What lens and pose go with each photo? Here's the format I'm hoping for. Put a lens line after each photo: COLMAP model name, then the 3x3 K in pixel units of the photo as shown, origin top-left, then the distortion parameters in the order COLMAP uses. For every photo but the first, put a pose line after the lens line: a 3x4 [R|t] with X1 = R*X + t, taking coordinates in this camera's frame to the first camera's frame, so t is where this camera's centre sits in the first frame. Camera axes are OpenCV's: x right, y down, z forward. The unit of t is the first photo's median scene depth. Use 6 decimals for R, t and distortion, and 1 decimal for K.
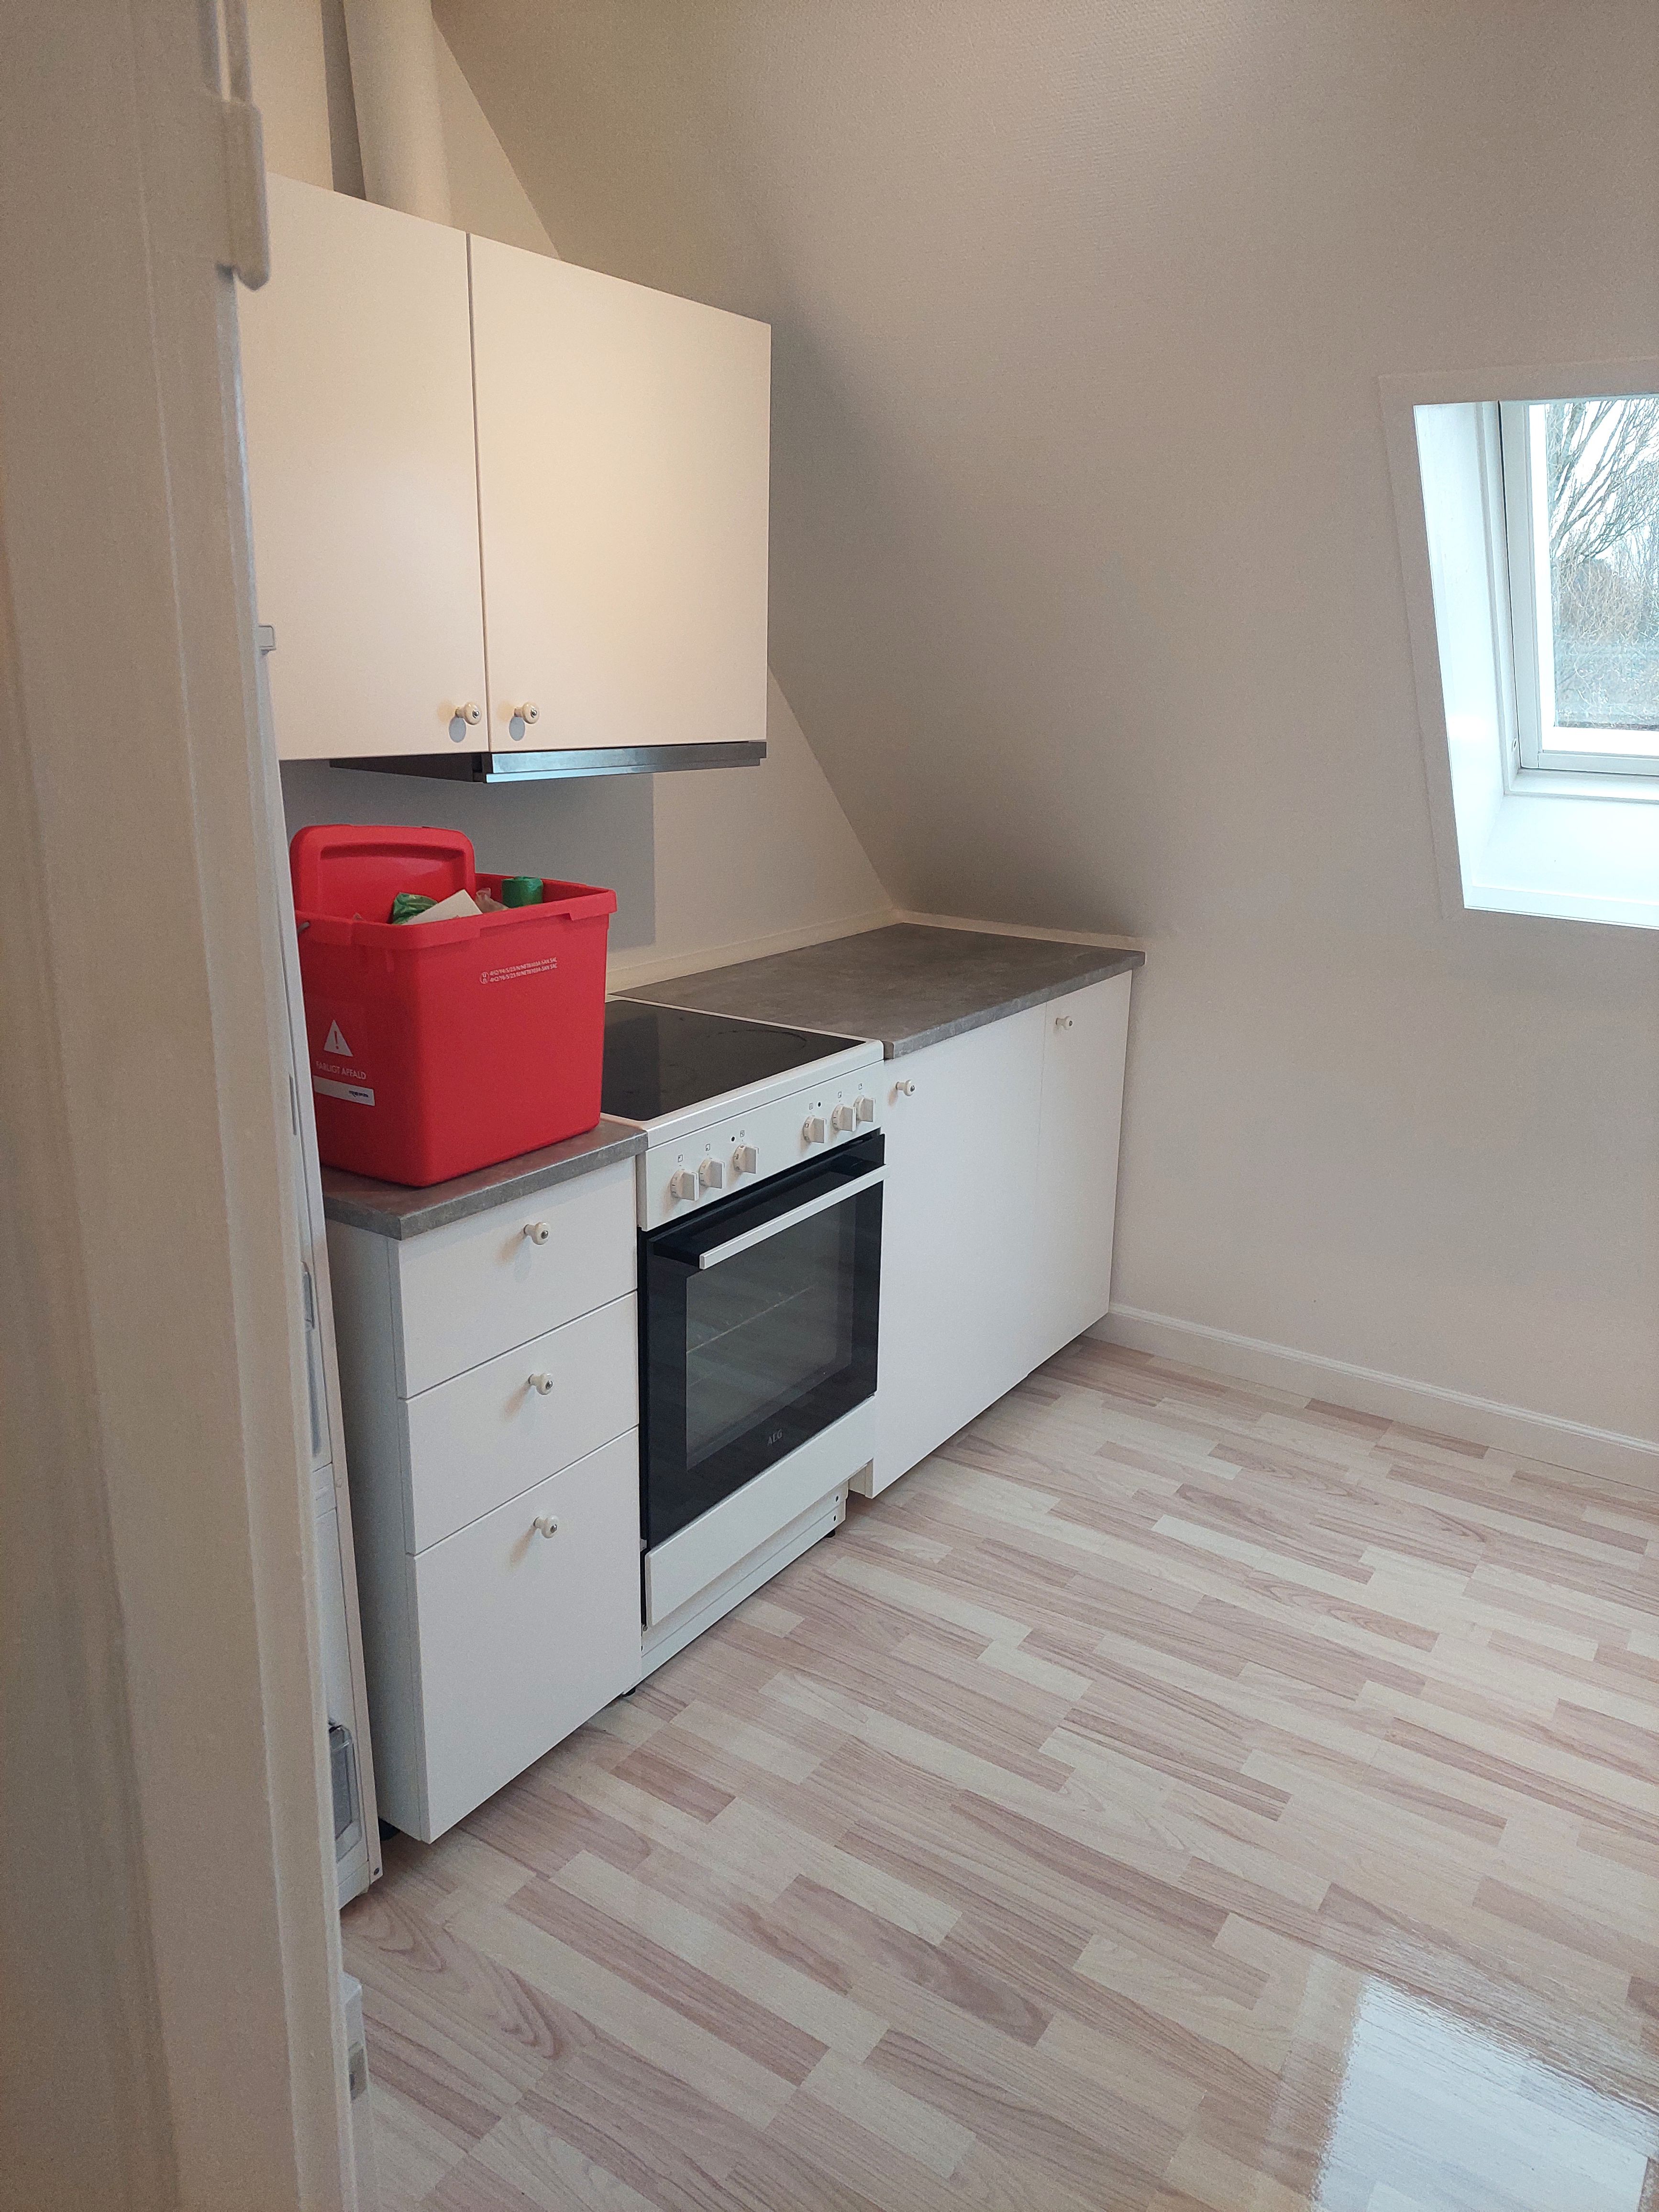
lens RADIAL K [[1540.1, 0, 843.3], [0, 1540.1, 1098.8], [0, 0, 1]] dist [0.027526, -0.033414]
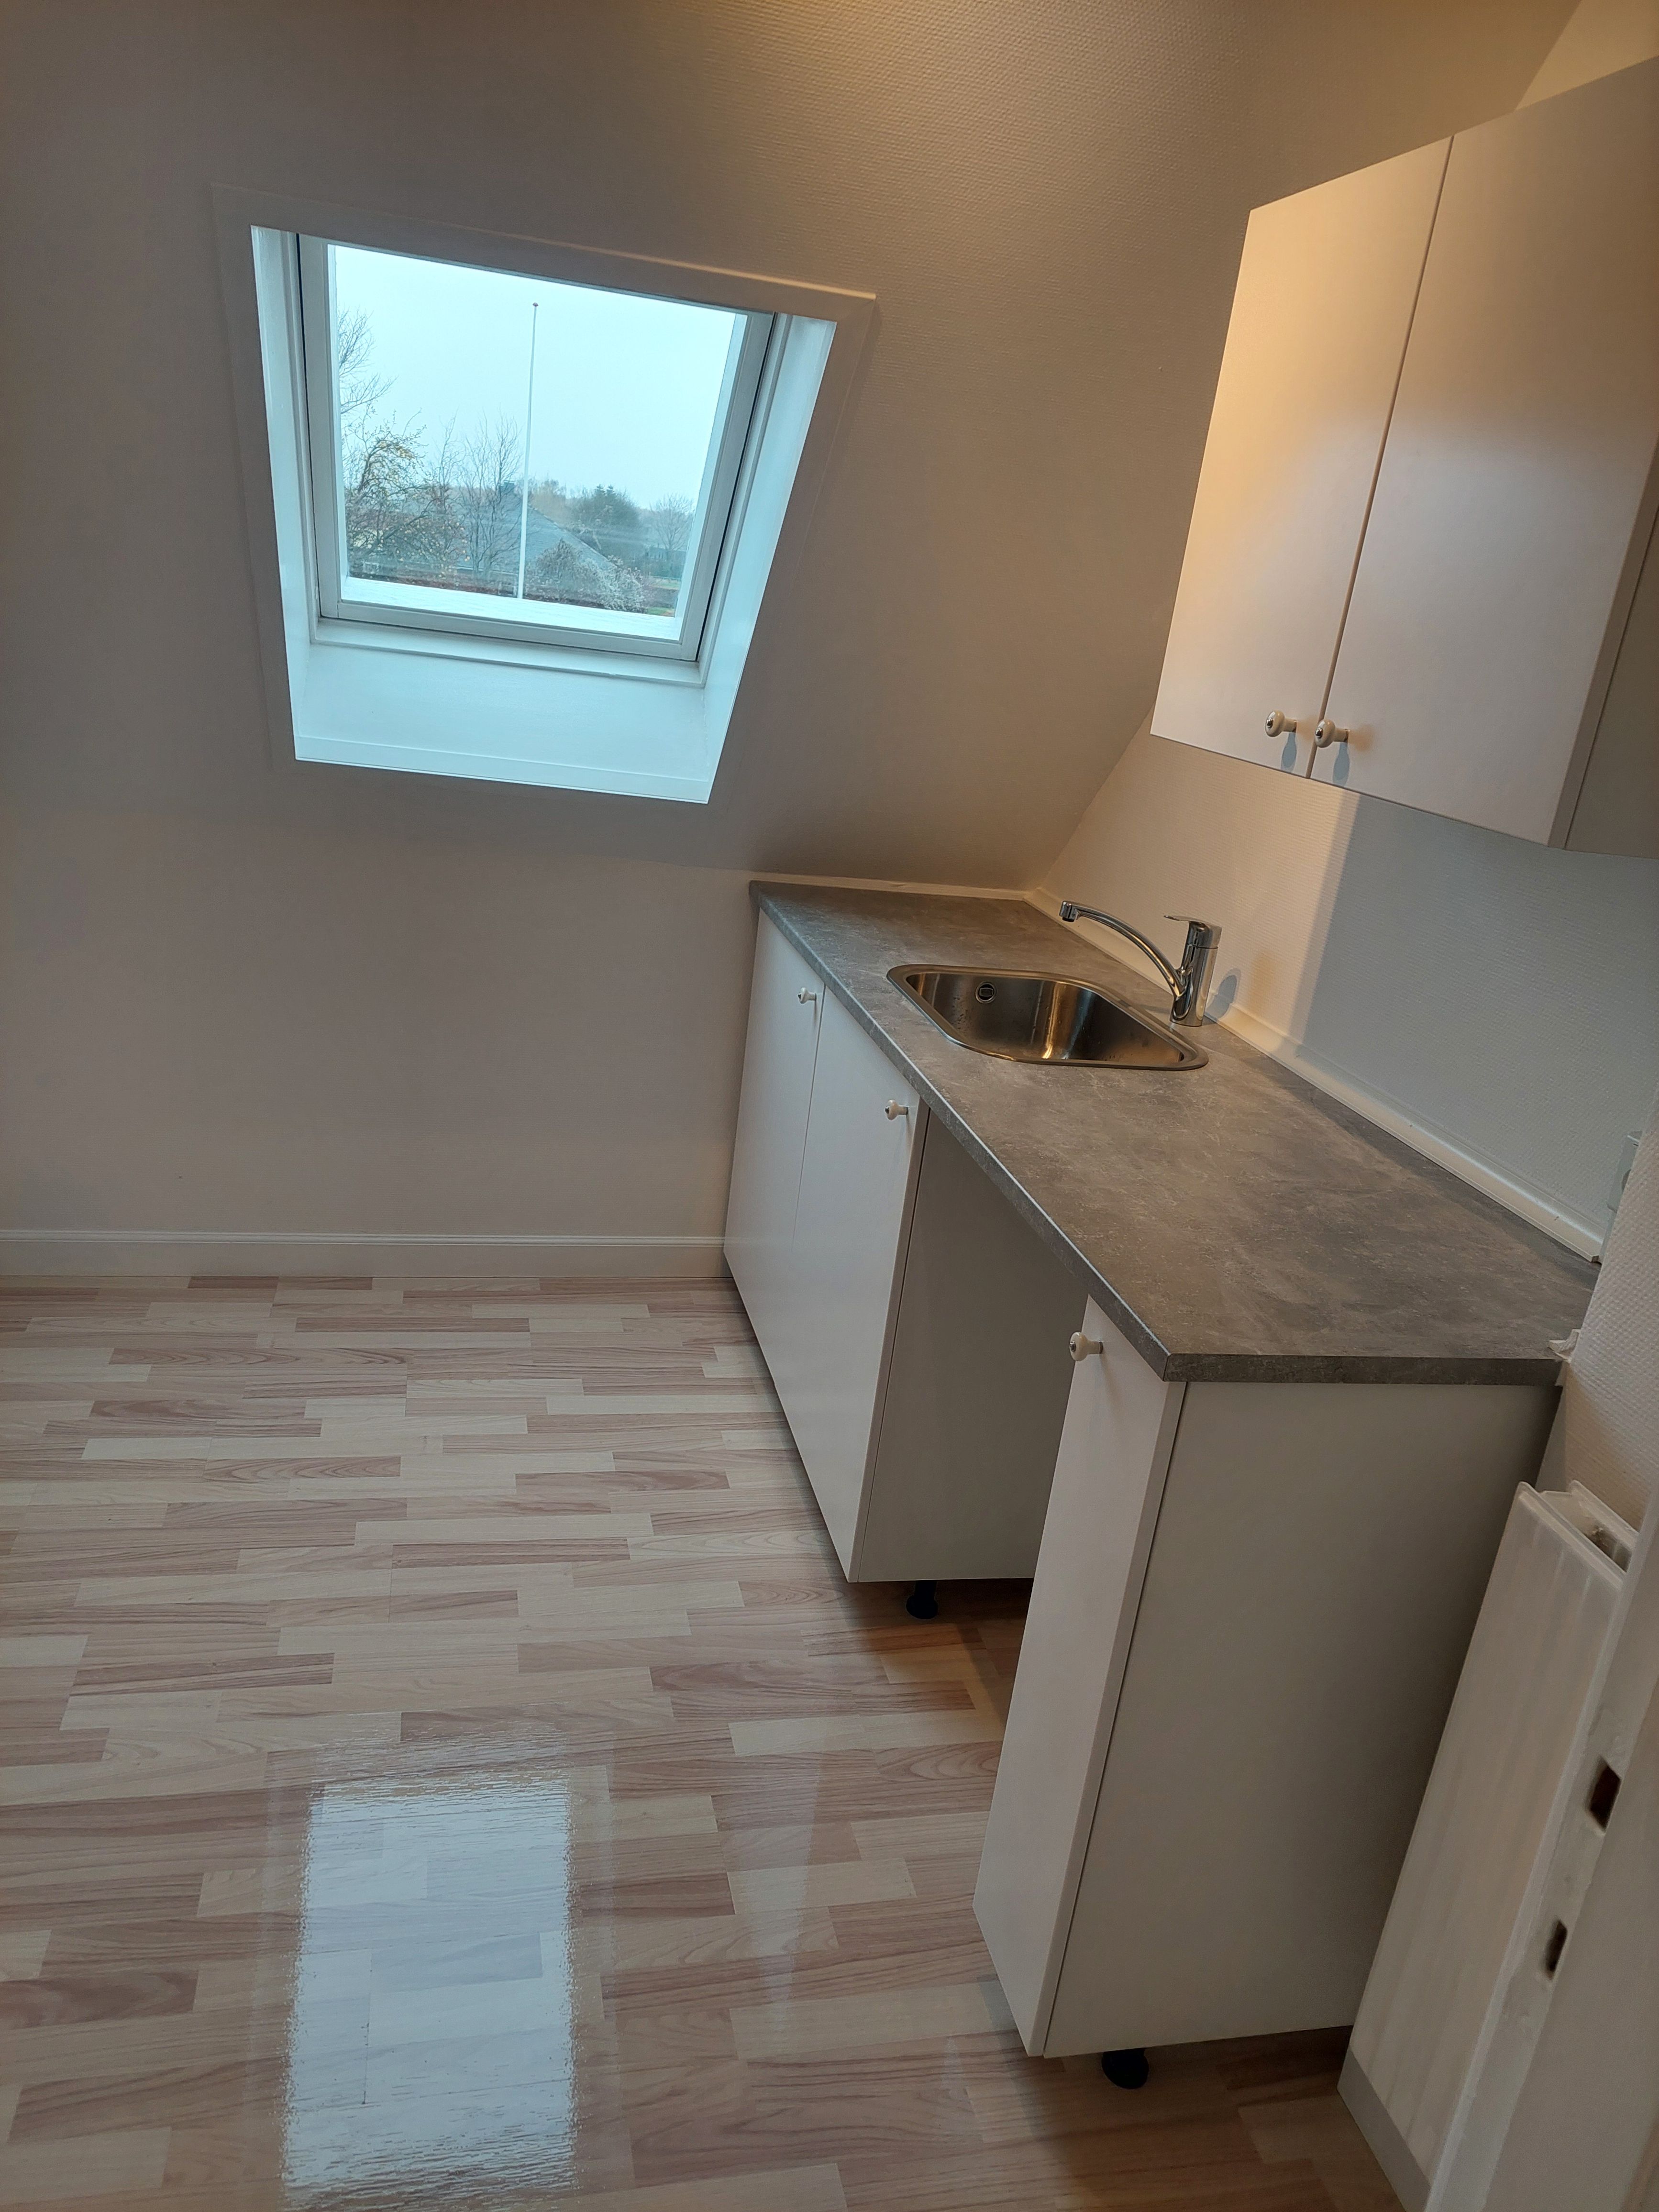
lens RADIAL K [[1540.1, 0, 832.6], [0, 1540.1, 1119.0], [0, 0, 1]] dist [0.027526, -0.033414]
pose [[0.692943, -0.187238, 0.696256, -0.110178], [0.106527, 0.981680, 0.157974, -0.019711], [-0.713080, -0.035297, 0.700194, 0.054461]]
